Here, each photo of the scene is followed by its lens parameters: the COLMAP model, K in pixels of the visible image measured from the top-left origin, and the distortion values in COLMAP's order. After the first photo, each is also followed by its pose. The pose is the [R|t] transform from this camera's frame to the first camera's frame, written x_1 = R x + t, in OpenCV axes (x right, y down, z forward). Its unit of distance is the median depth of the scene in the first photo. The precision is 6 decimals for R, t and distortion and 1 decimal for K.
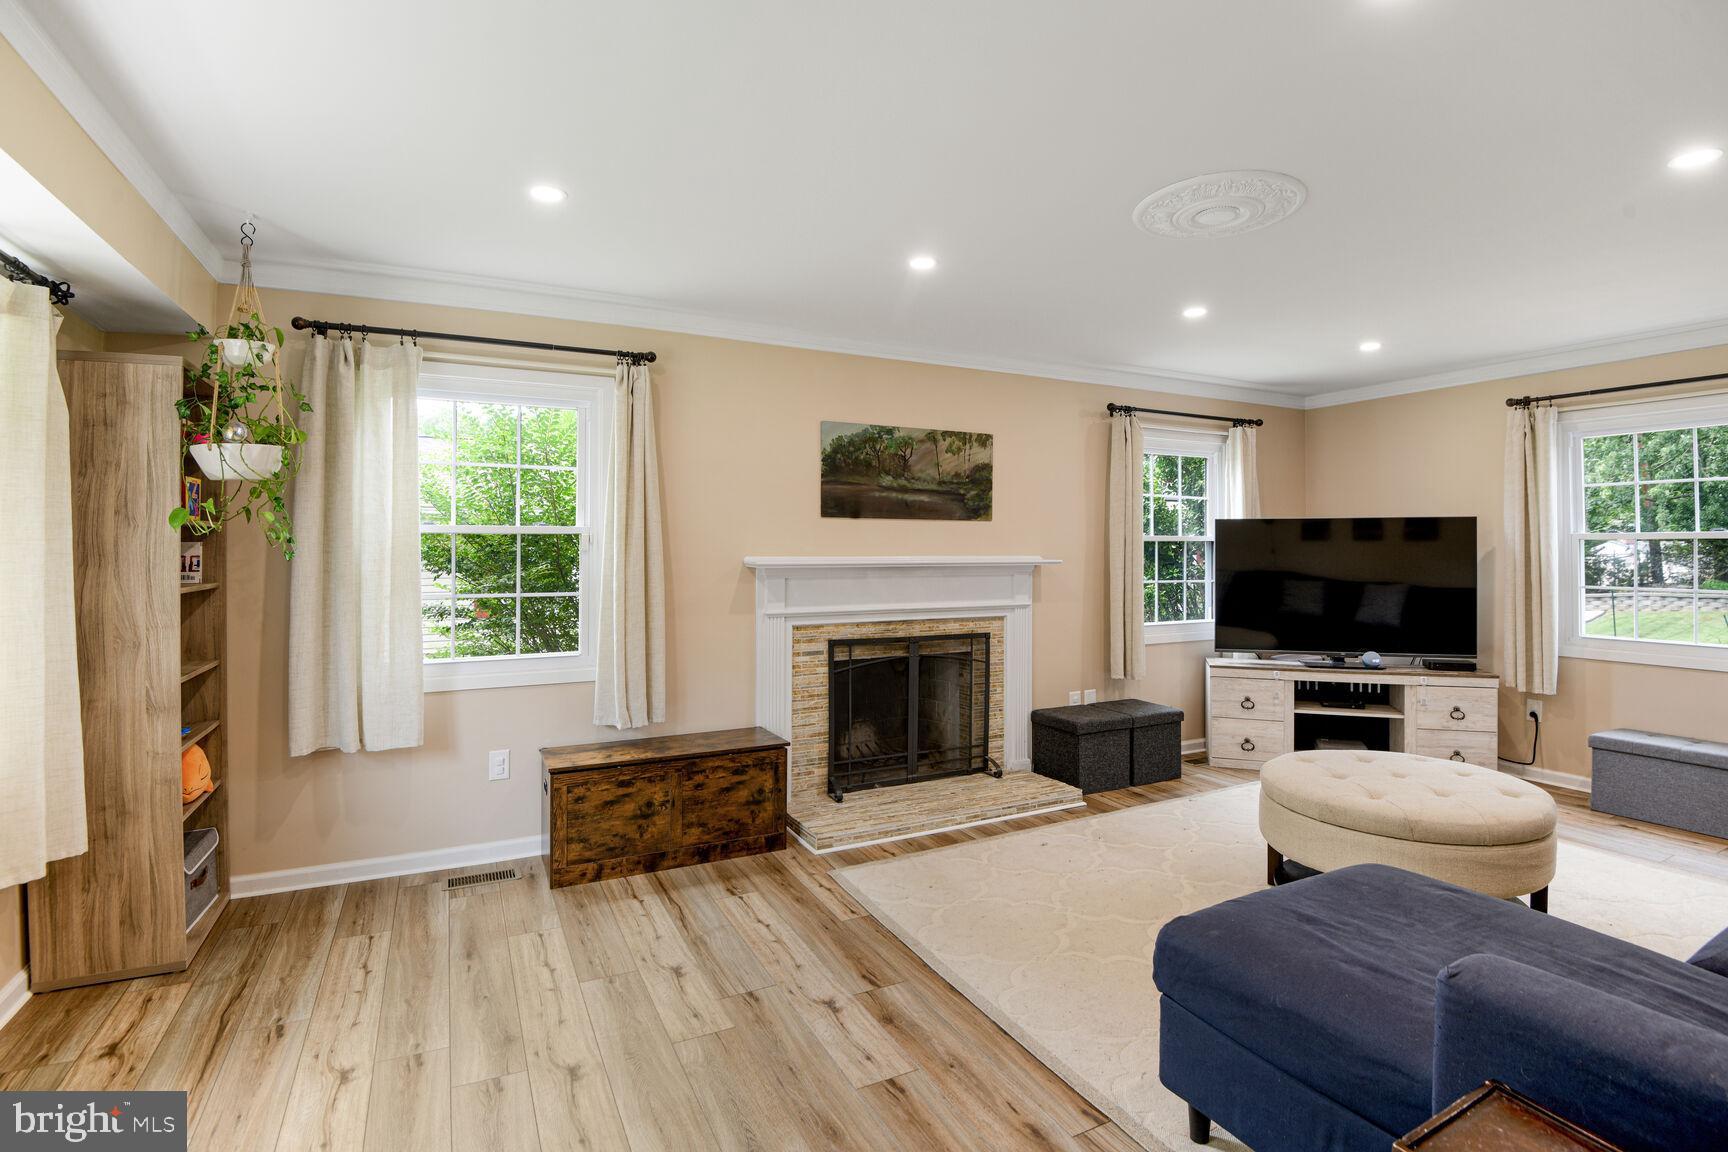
lens RADIAL K [[818.2, 0, 863.3], [0, 818.2, 549.2], [0, 0, 1]] dist [0.029503, -0.049039]
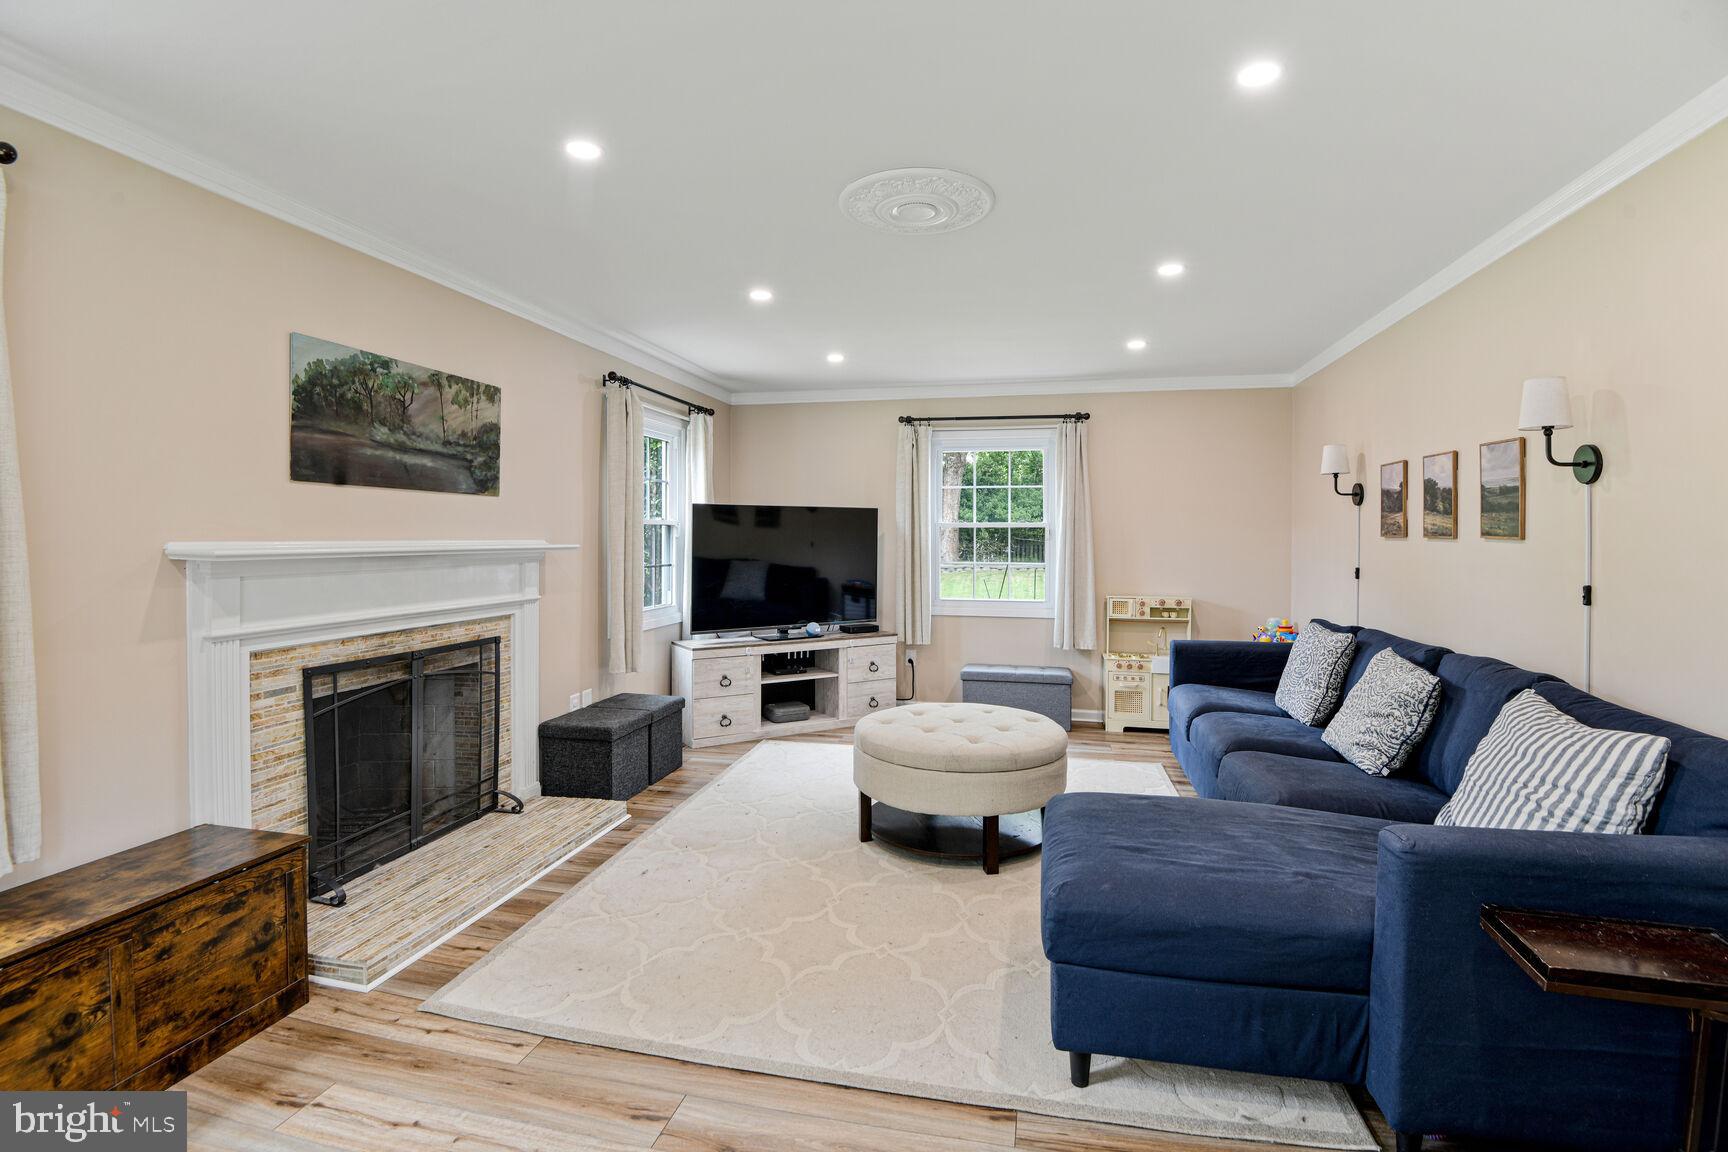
lens RADIAL K [[817.5, 0, 866.9], [0, 817.5, 546.0], [0, 0, 1]] dist [-0.044331, -0.001016]
pose [[0.630902, -0.007308, 0.775828, -0.255223], [-0.004800, 0.999900, 0.013322, 0.001966], [-0.775848, -0.012129, 0.630804, 0.248964]]
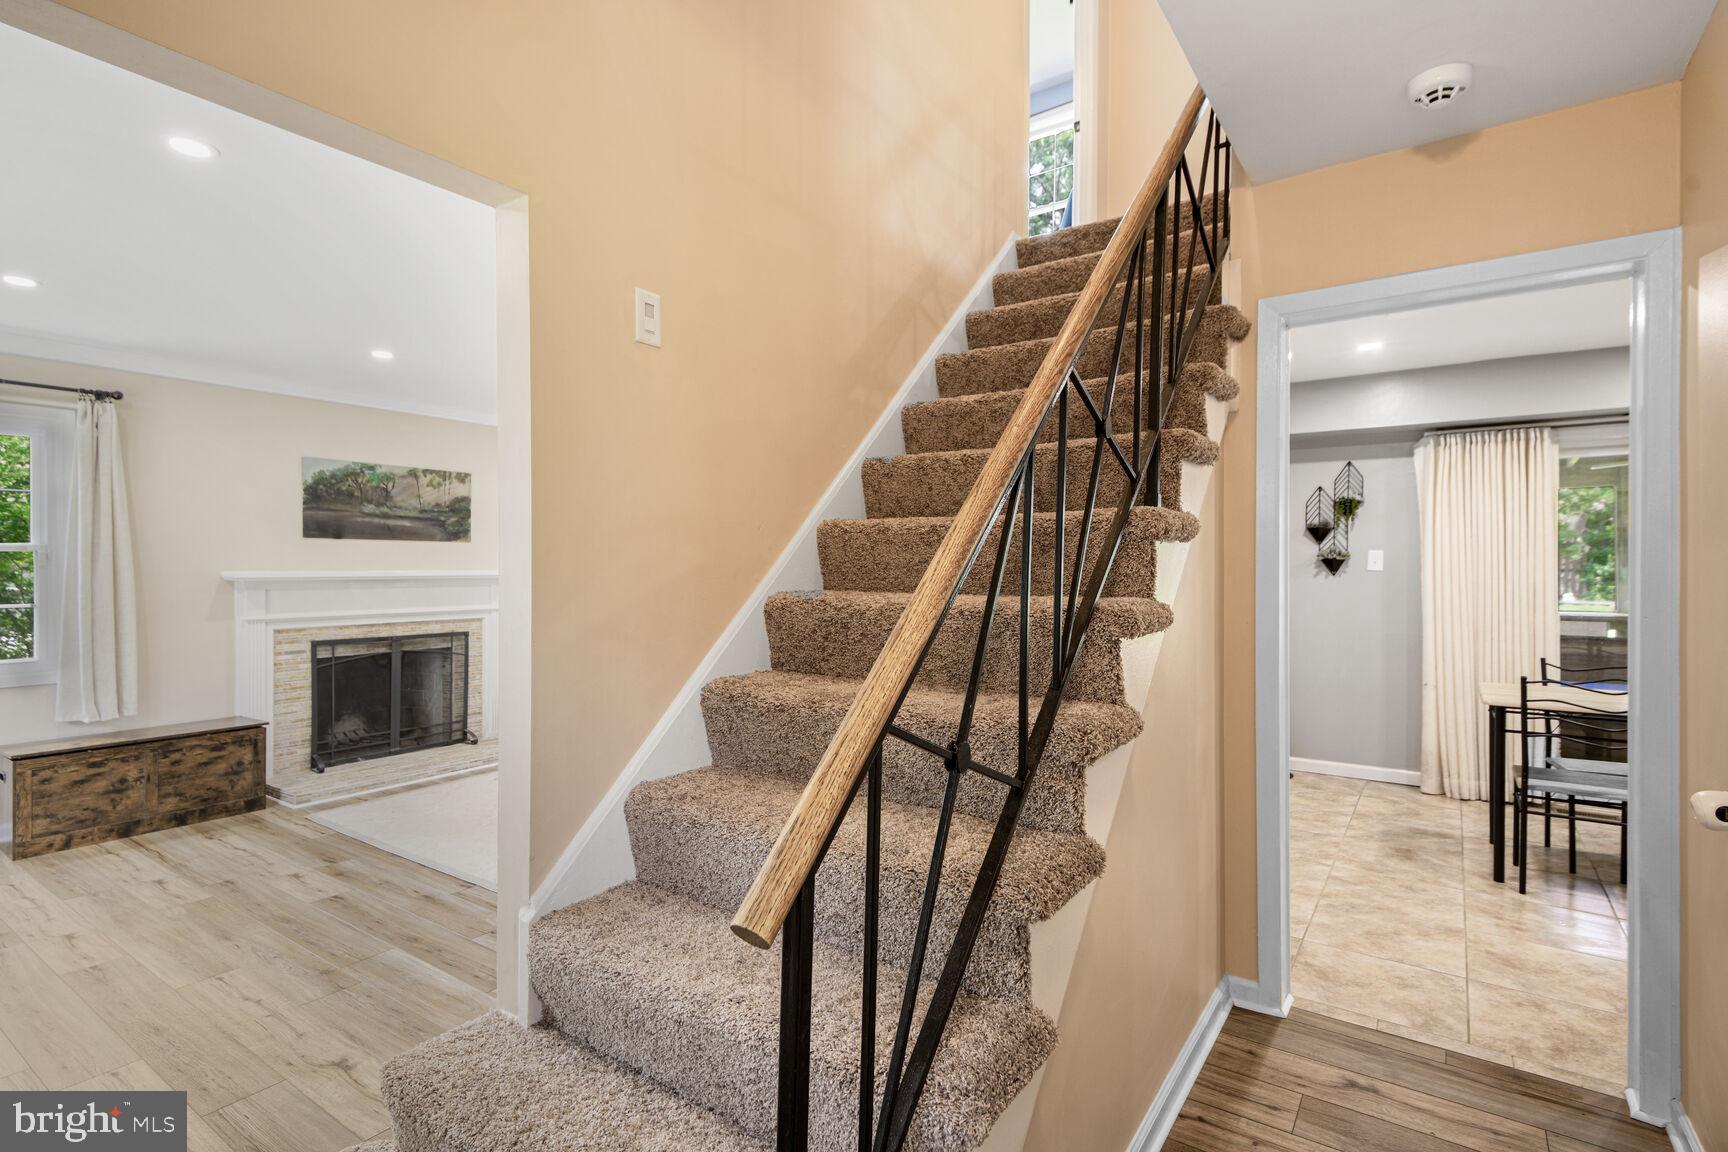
lens RADIAL K [[843.1, 0, 864.0], [0, 843.1, 576.0], [0, 0, 1]] dist [0.027974, -0.014683]
pose [[0.879799, -0.004835, 0.475322, 0.077811], [-0.002480, 0.999888, 0.014762, -0.004136], [-0.475340, -0.014167, 0.879688, -0.476667]]
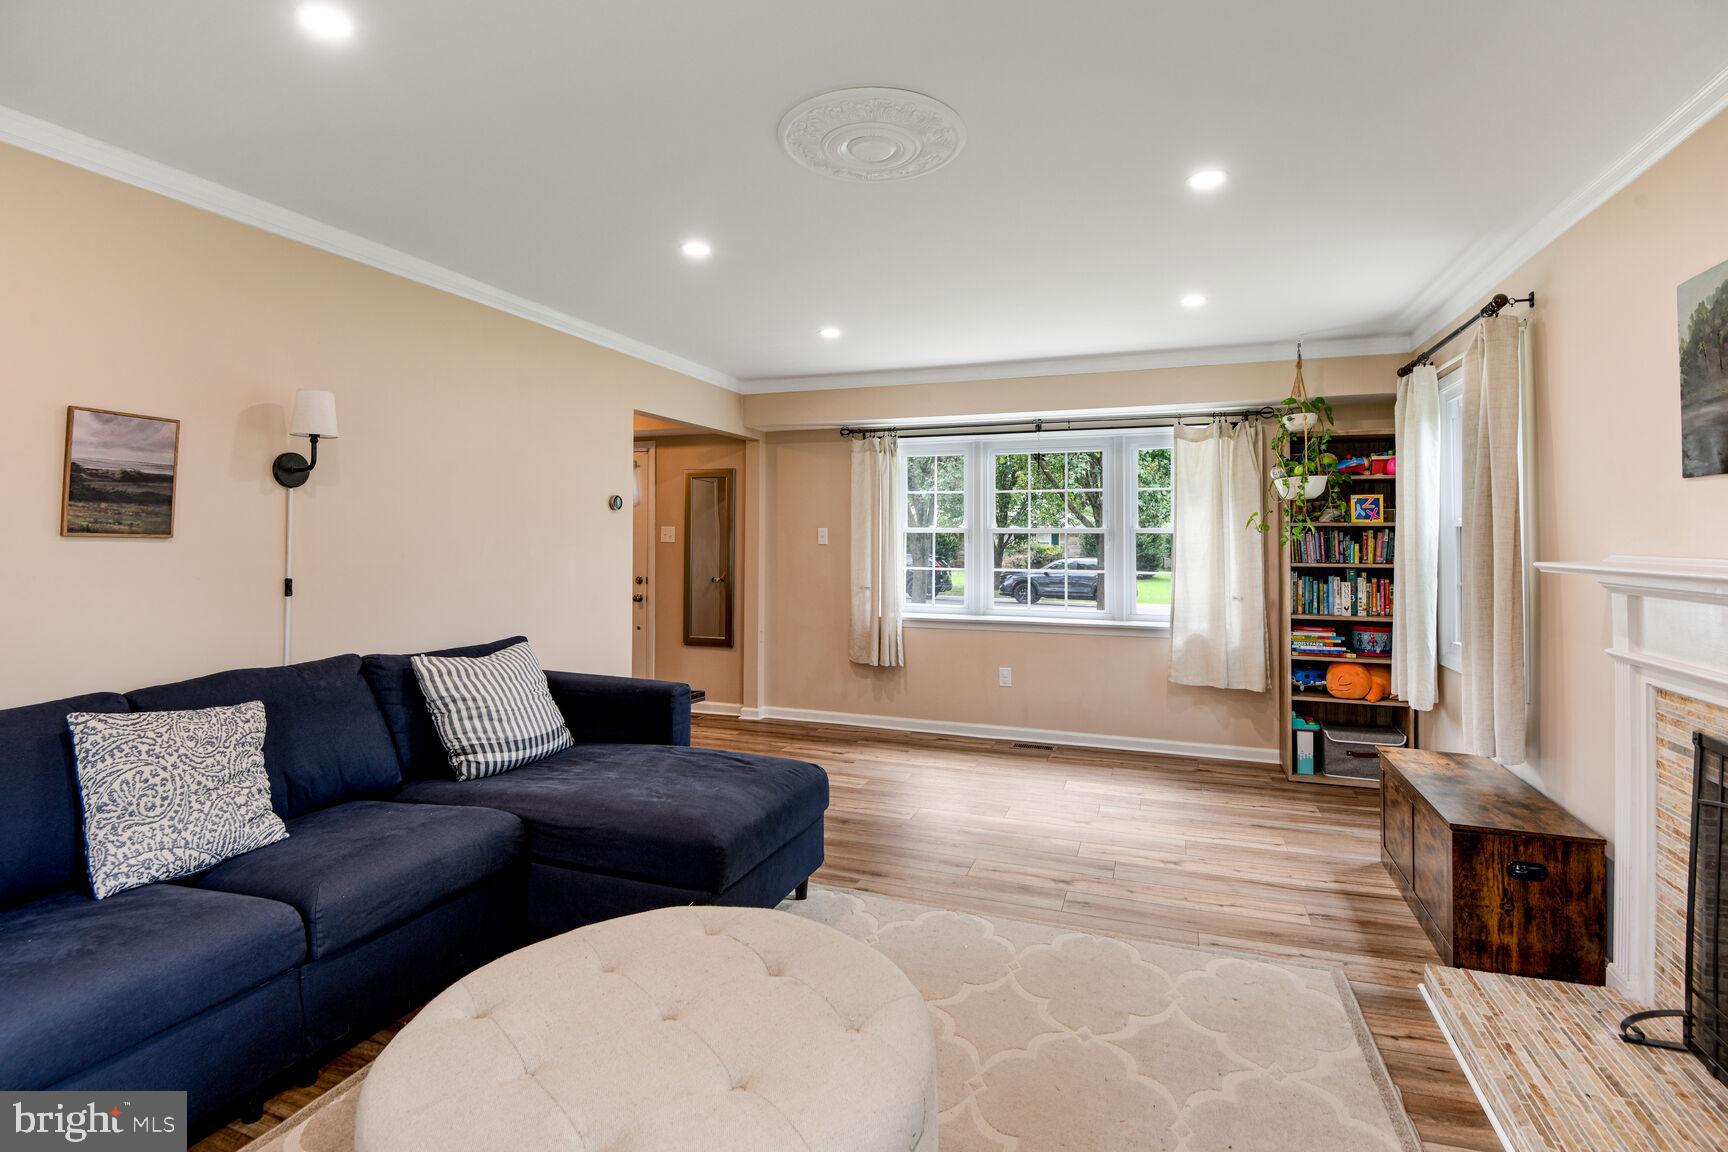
lens RADIAL K [[818.7, 0, 861.5], [0, 818.7, 515.1], [0, 0, 1]] dist [0.000876, -0.018839]
pose [[-0.729199, -0.020634, -0.683990, 0.647623], [-0.006350, 0.999706, -0.023389, -0.003082], [0.684272, -0.012712, -0.729116, 1.014570]]
